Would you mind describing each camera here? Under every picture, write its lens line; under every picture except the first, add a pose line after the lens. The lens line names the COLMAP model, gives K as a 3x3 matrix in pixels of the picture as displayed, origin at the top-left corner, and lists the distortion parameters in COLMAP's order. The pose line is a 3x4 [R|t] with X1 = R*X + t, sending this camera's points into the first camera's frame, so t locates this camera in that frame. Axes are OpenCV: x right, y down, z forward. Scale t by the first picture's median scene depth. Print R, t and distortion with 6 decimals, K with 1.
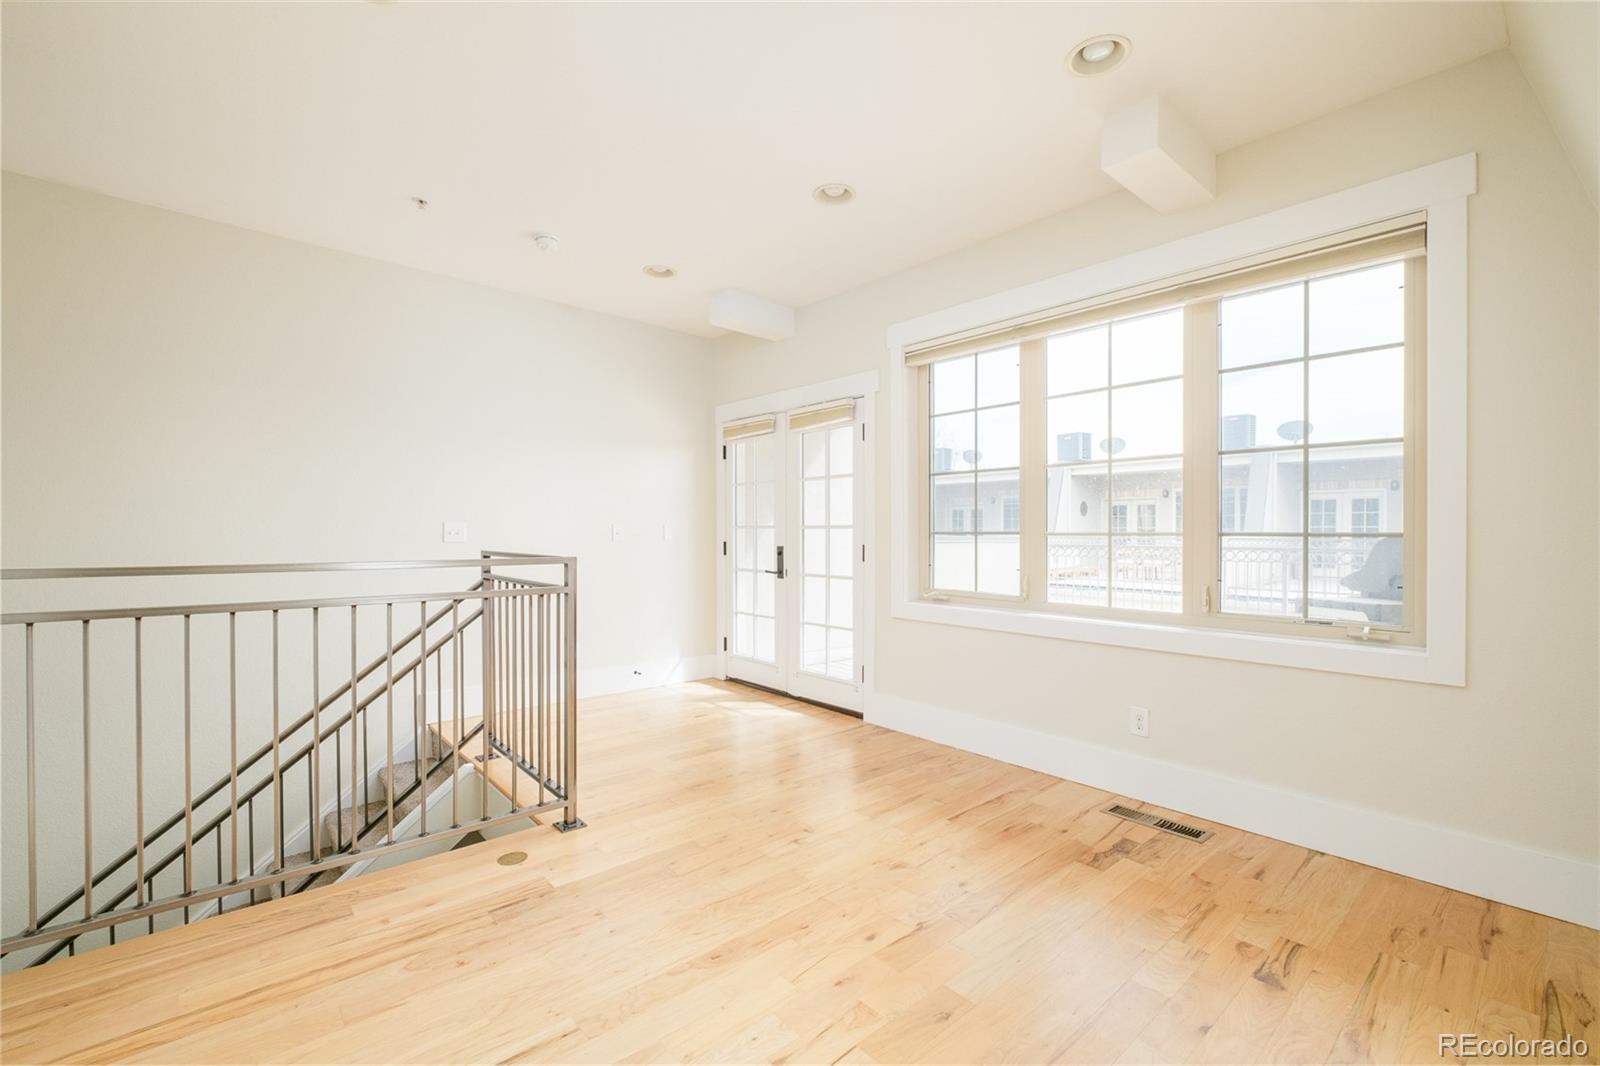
lens RADIAL K [[687.3, 0, 794.3], [0, 687.3, 537.7], [0, 0, 1]] dist [-0.010411, 0.000351]
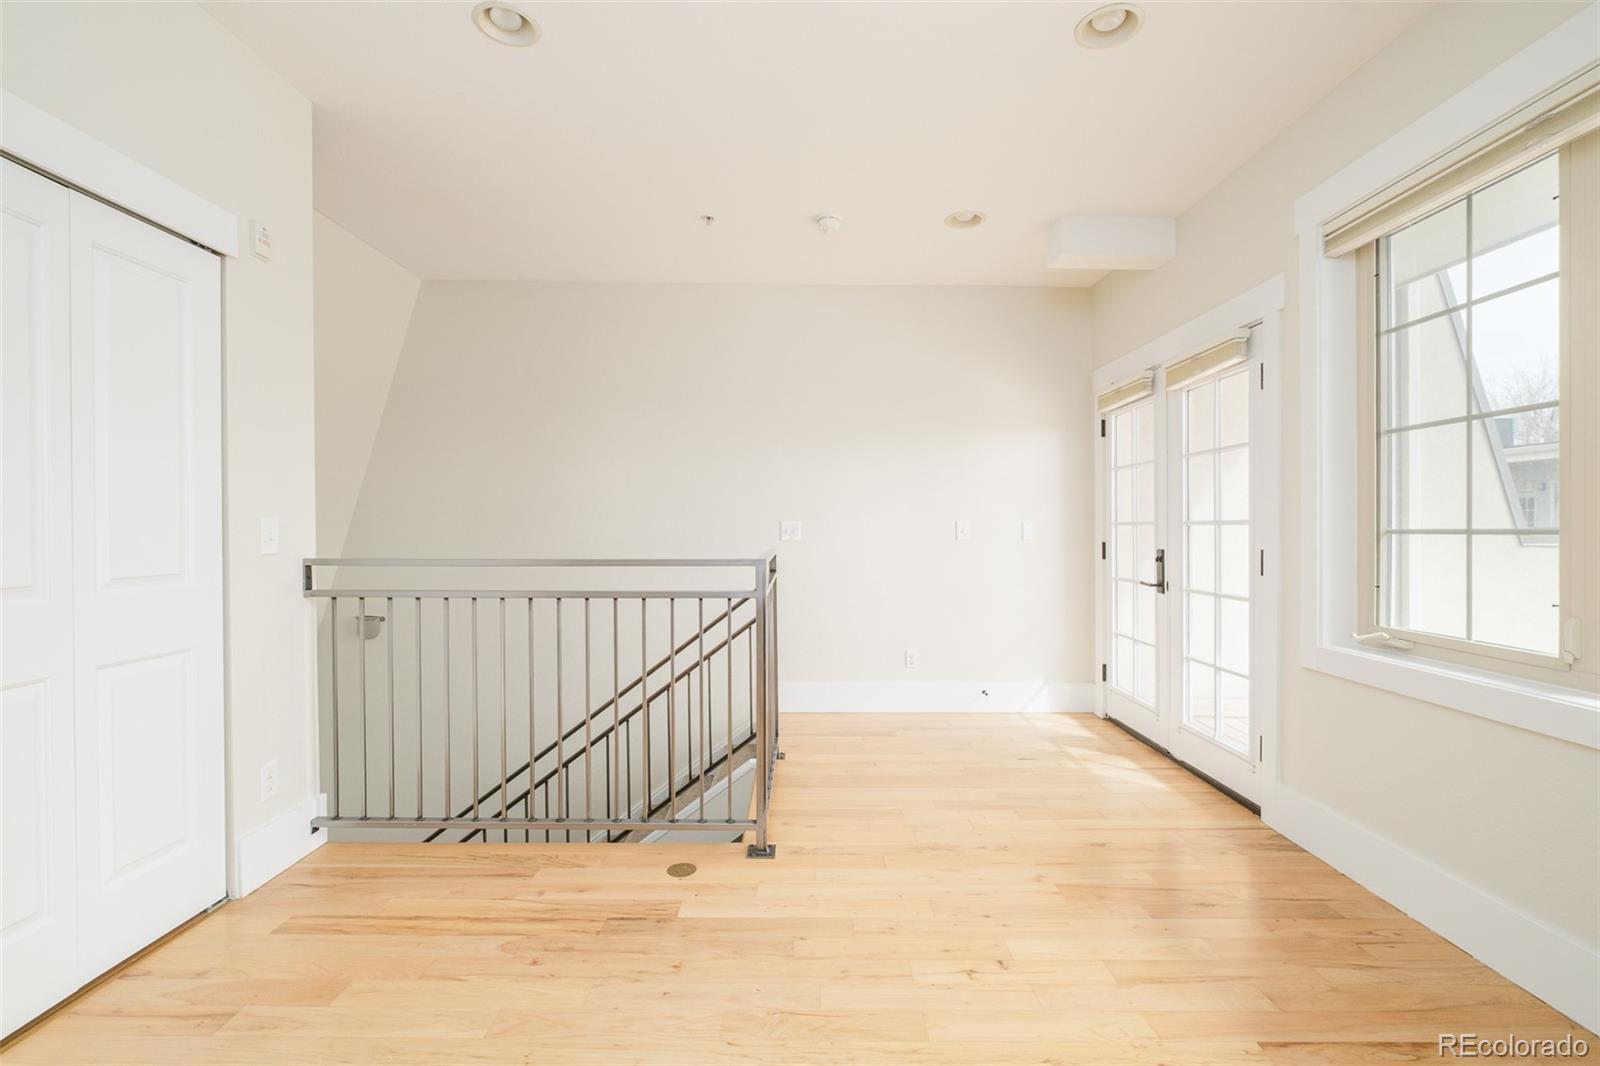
lens RADIAL K [[701.1, 0, 798.2], [0, 701.1, 538.8], [0, 0, 1]] dist [-0.009214, 0.000485]
pose [[0.747687, 0.006146, -0.664022, 0.209587], [-0.002563, 0.999976, 0.006370, -0.002963], [0.664046, -0.003061, 0.747686, 0.215137]]
